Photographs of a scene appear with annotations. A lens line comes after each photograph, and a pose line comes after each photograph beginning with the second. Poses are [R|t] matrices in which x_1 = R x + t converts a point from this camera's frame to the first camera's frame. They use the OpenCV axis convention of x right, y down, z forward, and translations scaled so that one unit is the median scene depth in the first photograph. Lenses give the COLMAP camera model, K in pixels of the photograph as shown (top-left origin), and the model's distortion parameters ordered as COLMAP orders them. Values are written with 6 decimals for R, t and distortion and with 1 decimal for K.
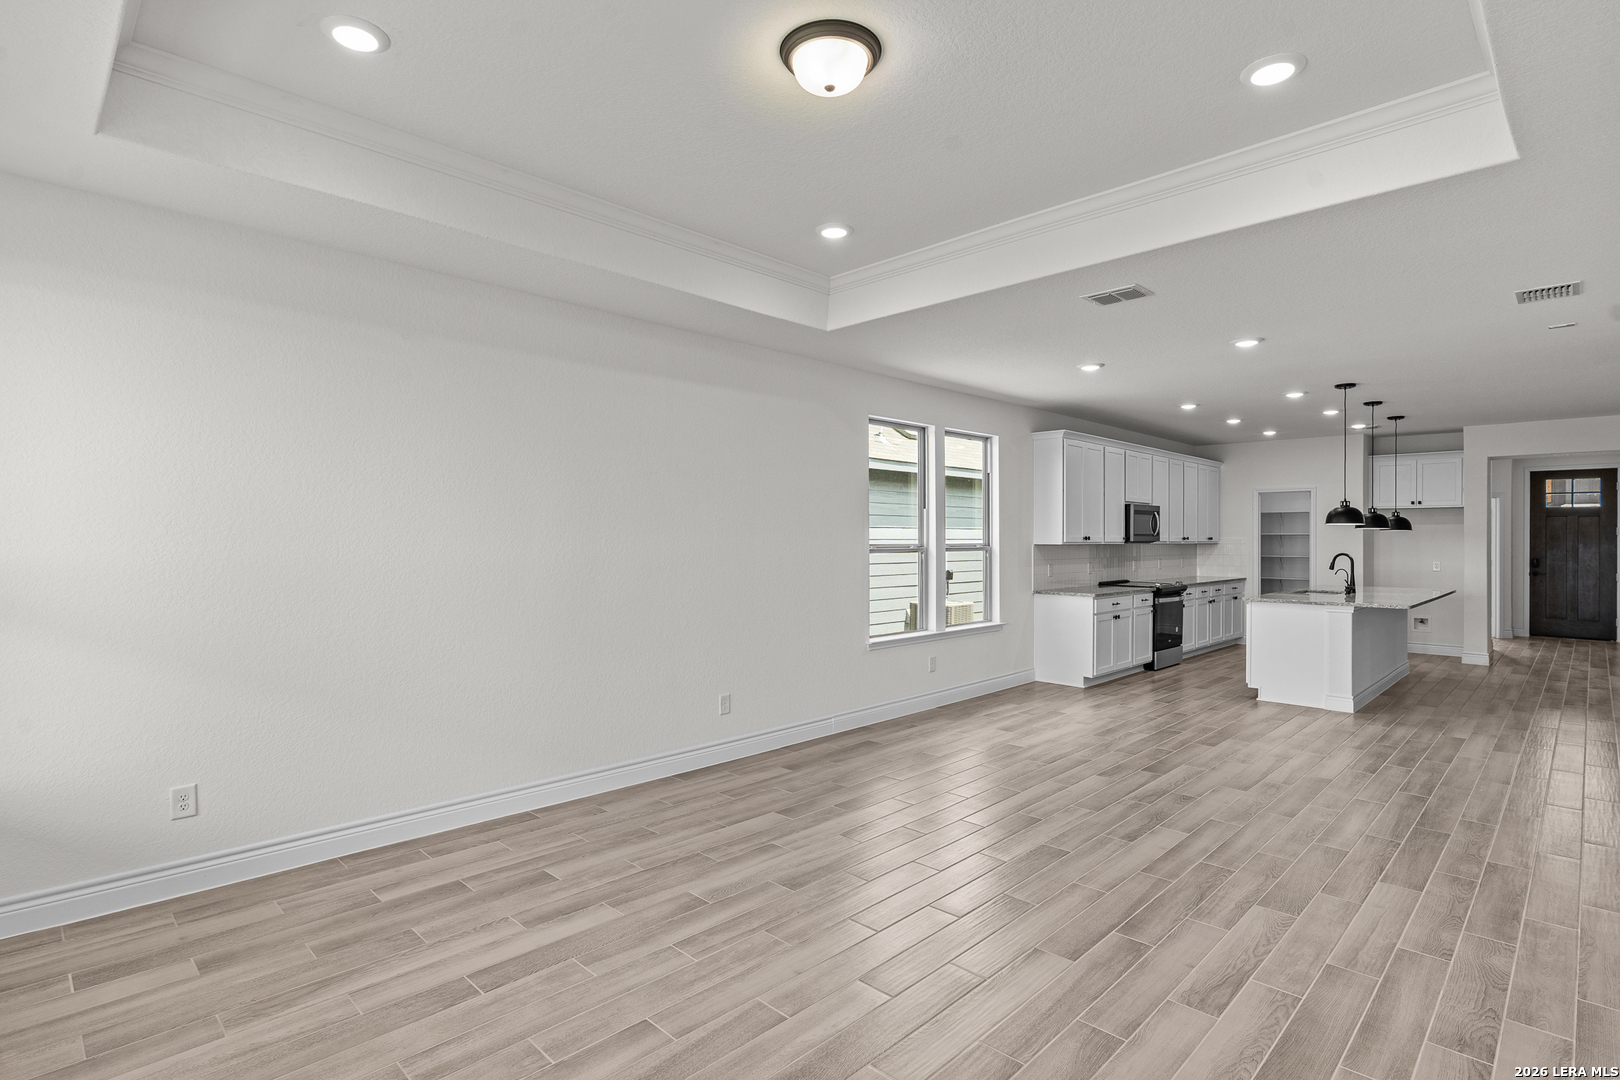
lens RADIAL K [[803.7, 0, 794.5], [0, 803.7, 535.7], [0, 0, 1]] dist [-0.010958, 0.001195]
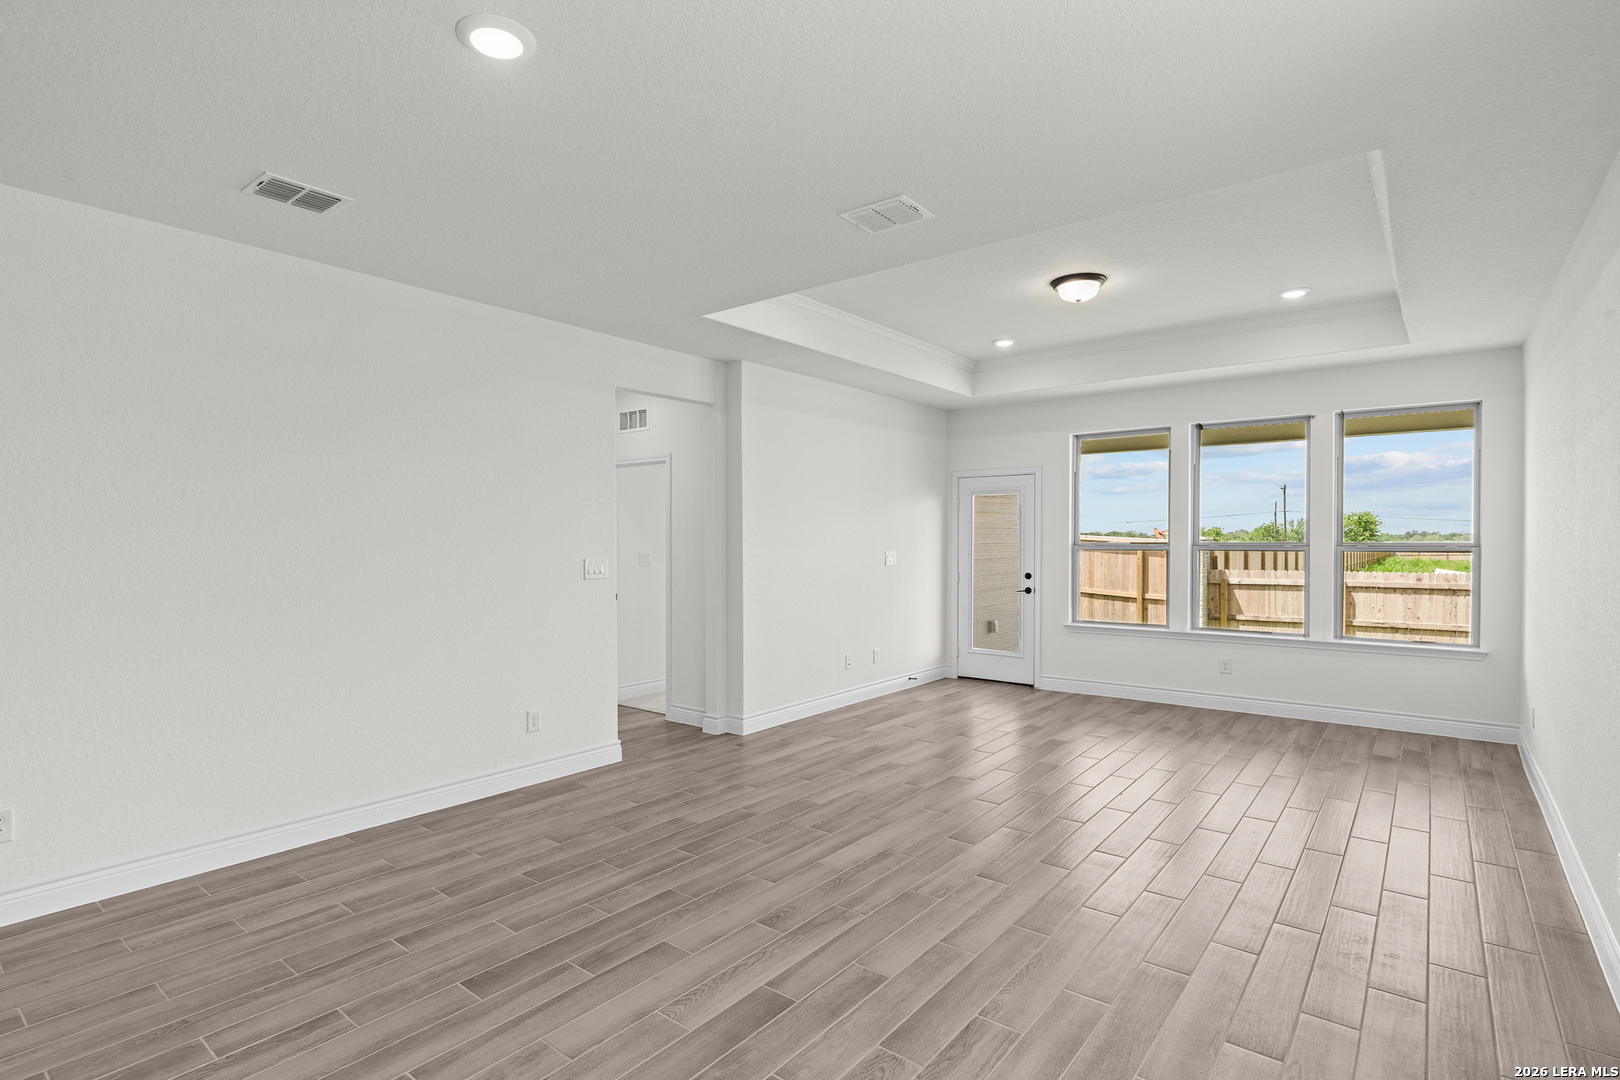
lens RADIAL K [[797.0, 0, 791.5], [0, 797.0, 547.3], [0, 0, 1]] dist [-0.003713, -0.000177]
pose [[-0.994434, -0.000518, -0.105358, 0.351127], [-0.001229, 0.999977, 0.006687, 0.005542], [0.105352, 0.006779, -0.994412, 1.074556]]
